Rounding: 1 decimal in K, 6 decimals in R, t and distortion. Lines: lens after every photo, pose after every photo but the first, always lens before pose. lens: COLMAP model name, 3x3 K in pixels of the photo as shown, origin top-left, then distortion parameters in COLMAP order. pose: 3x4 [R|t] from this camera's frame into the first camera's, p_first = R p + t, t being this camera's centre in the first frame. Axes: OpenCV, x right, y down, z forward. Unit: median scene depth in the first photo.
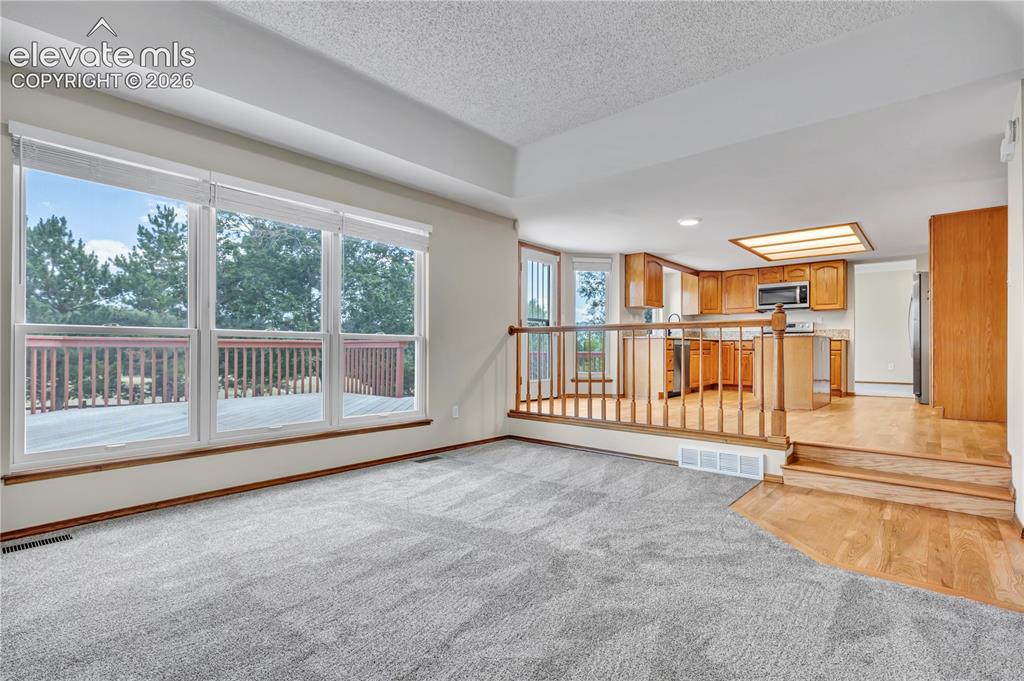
lens RADIAL K [[490.5, 0, 517.0], [0, 490.5, 345.0], [0, 0, 1]] dist [-0.002818, -0.001274]
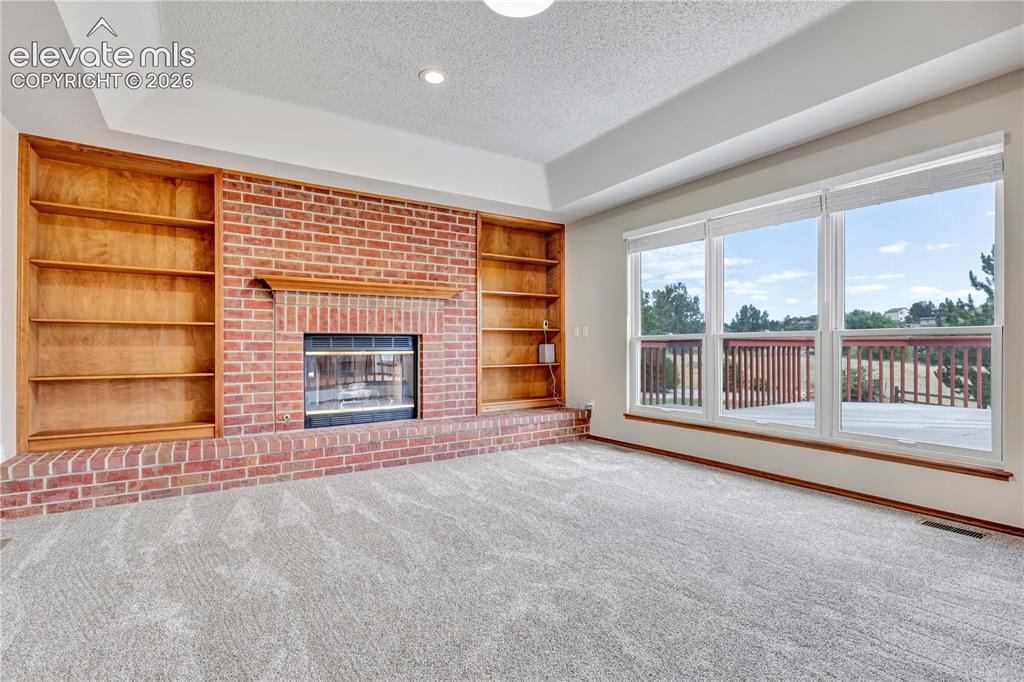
lens RADIAL K [[490.5, 0, 515.5], [0, 490.5, 348.9], [0, 0, 1]] dist [-0.002818, -0.001274]
pose [[-0.280103, -0.002294, -0.959967, 0.305263], [0.010267, 0.999933, -0.005386, 0.003573], [0.959915, -0.011364, -0.280061, 0.356255]]
